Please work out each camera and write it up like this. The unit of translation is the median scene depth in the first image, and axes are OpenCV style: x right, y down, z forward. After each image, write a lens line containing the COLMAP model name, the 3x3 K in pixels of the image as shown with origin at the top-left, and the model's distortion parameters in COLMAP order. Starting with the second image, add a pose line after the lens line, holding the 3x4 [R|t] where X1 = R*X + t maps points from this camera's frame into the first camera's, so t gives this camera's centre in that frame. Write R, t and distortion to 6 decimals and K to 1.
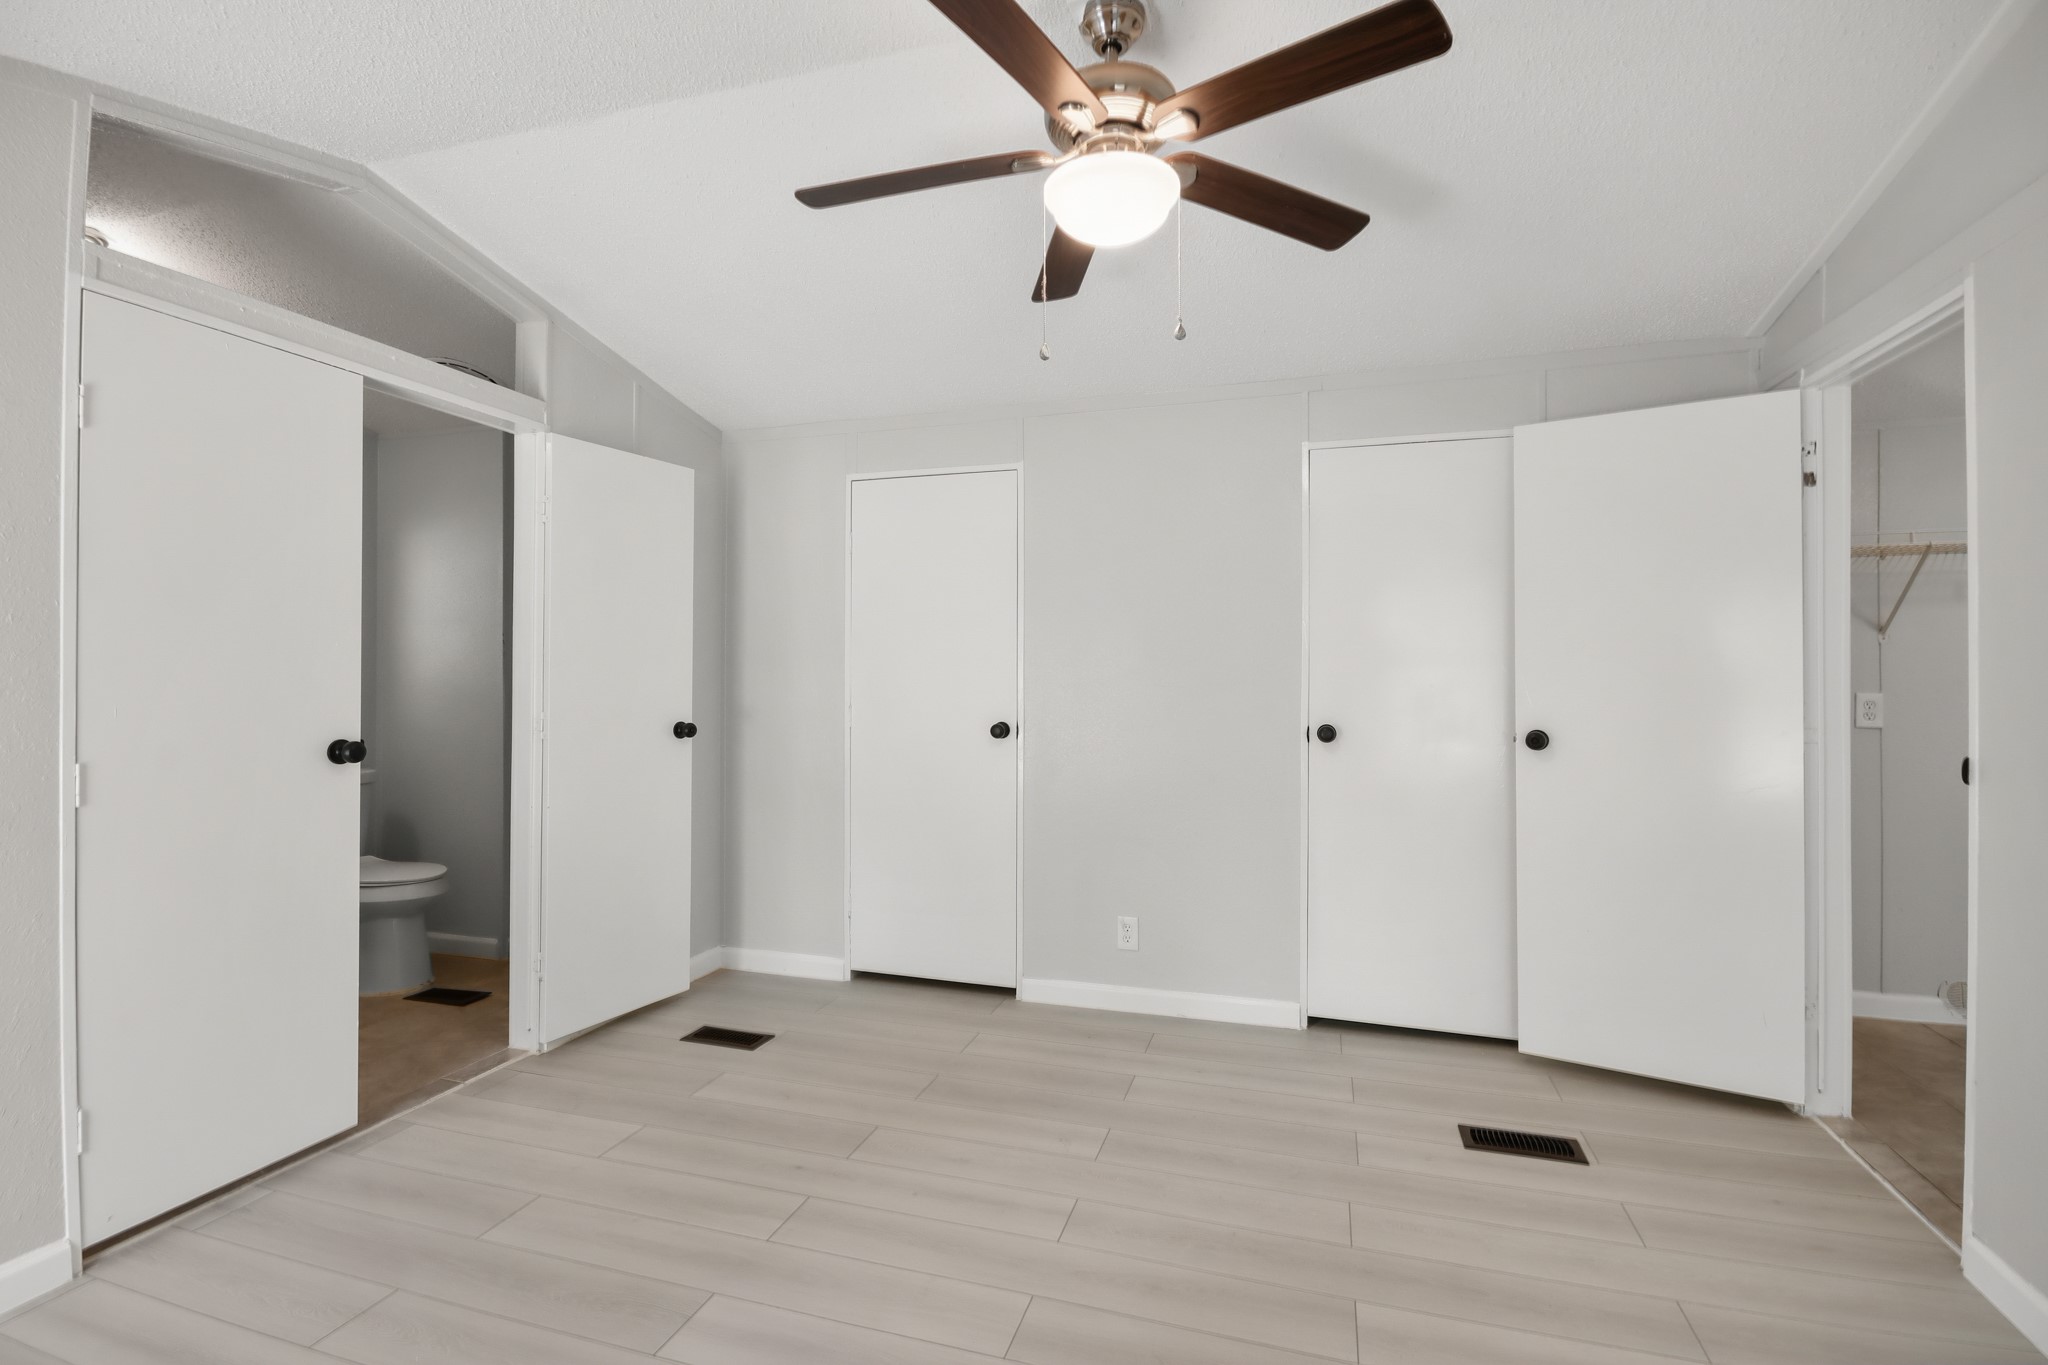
lens RADIAL K [[950.9, 0, 1026.0], [0, 950.9, 678.2], [0, 0, 1]] dist [0.001849, 0.000084]
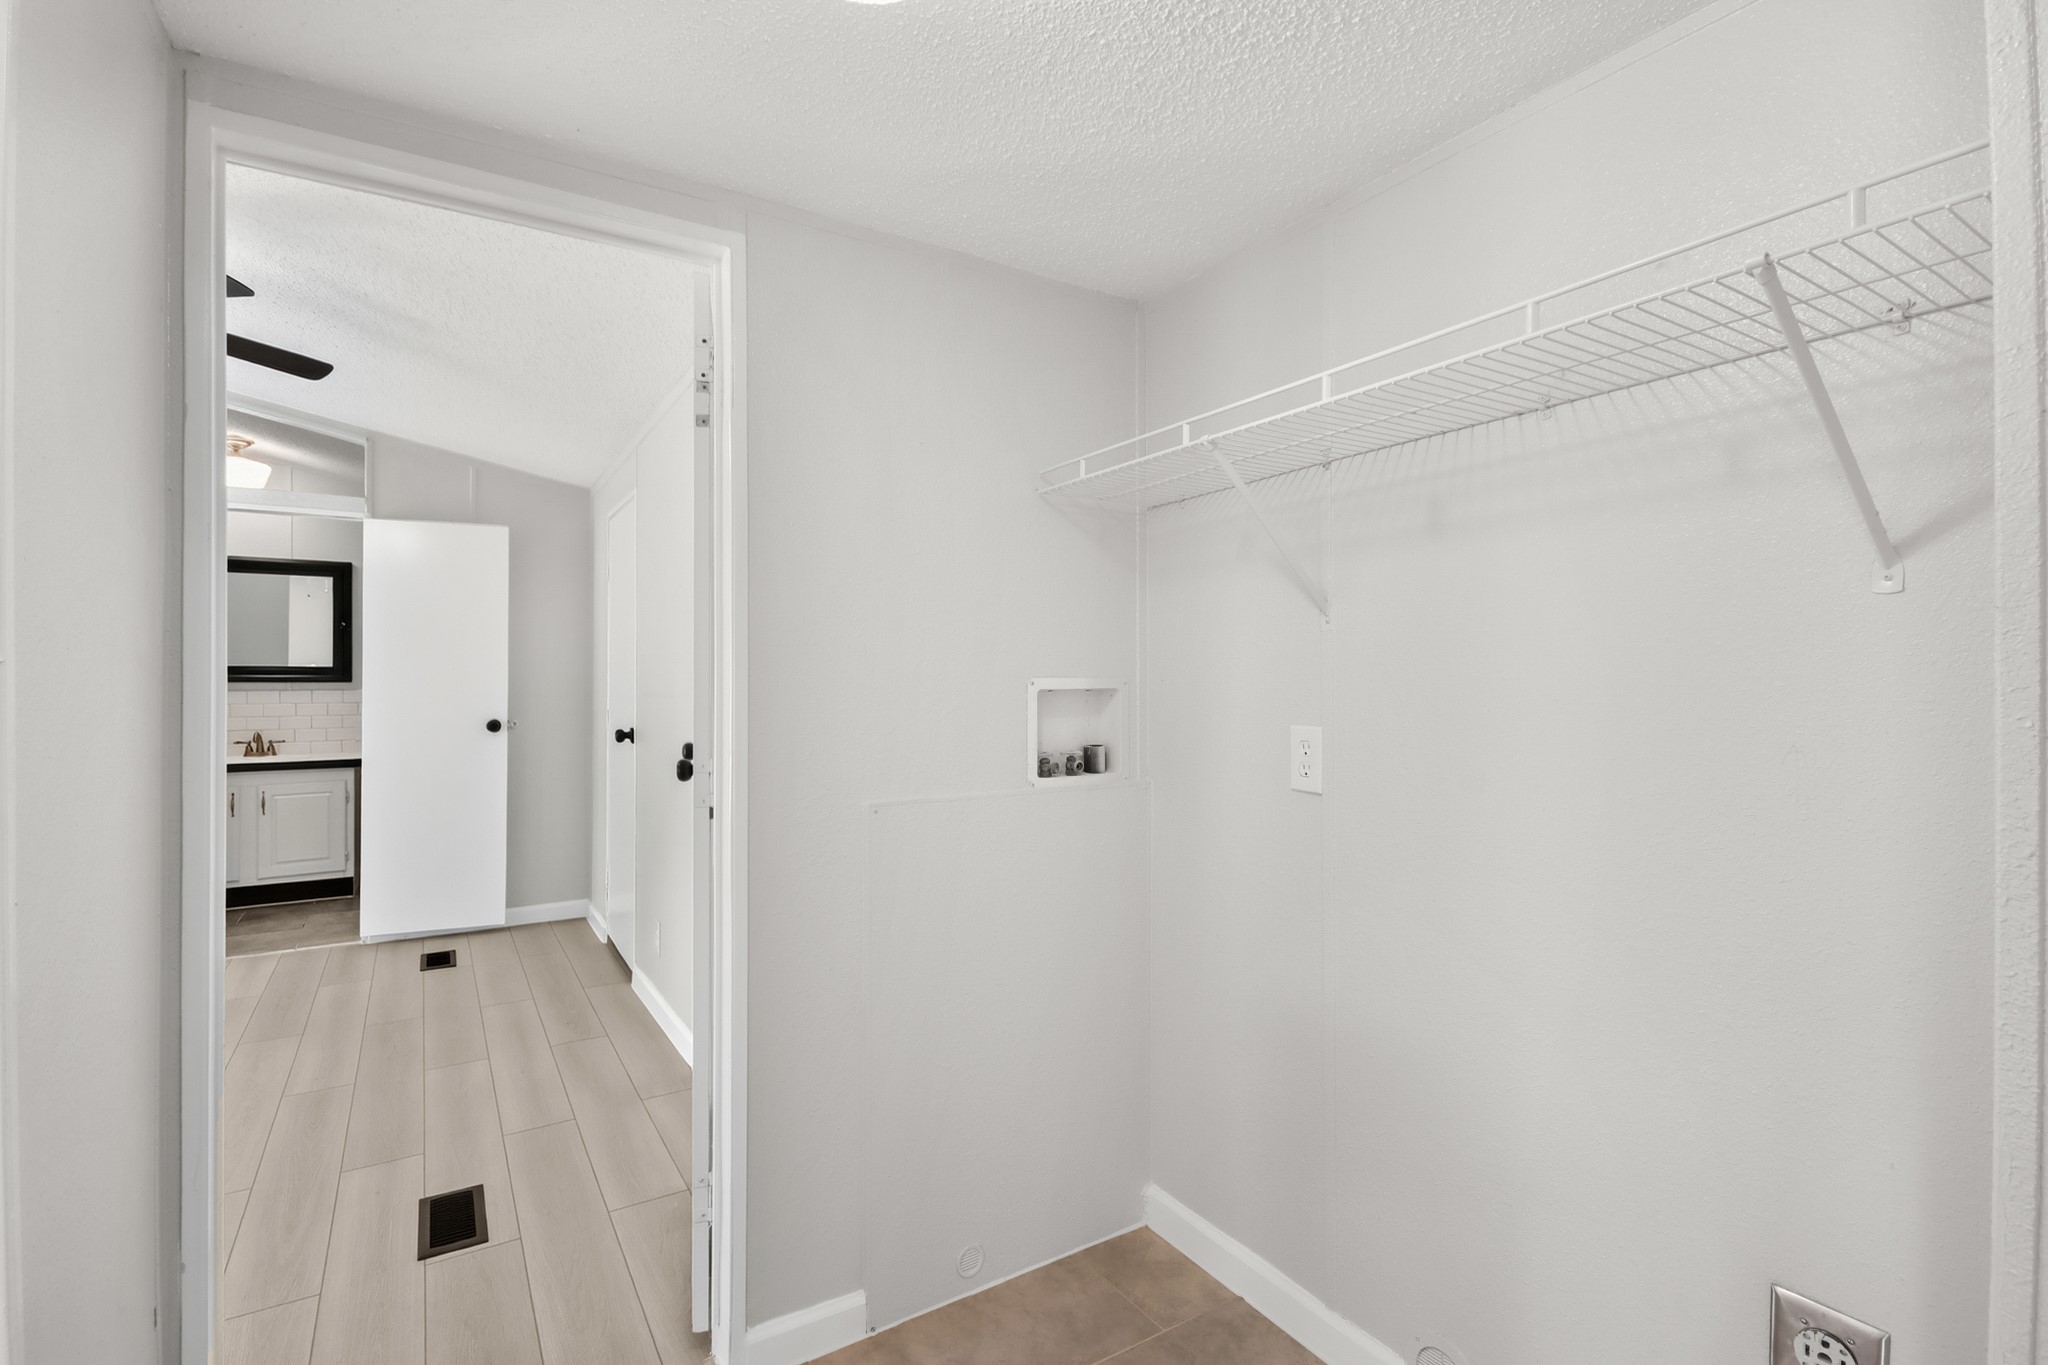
lens RADIAL K [[950.9, 0, 1026.0], [0, 950.9, 678.2], [0, 0, 1]] dist [0.001849, 0.000084]
pose [[0.765013, -0.001384, -0.644014, 1.111231], [0.002727, 0.999996, 0.001091, -0.011299], [0.644009, -0.002591, 0.765013, 0.493352]]
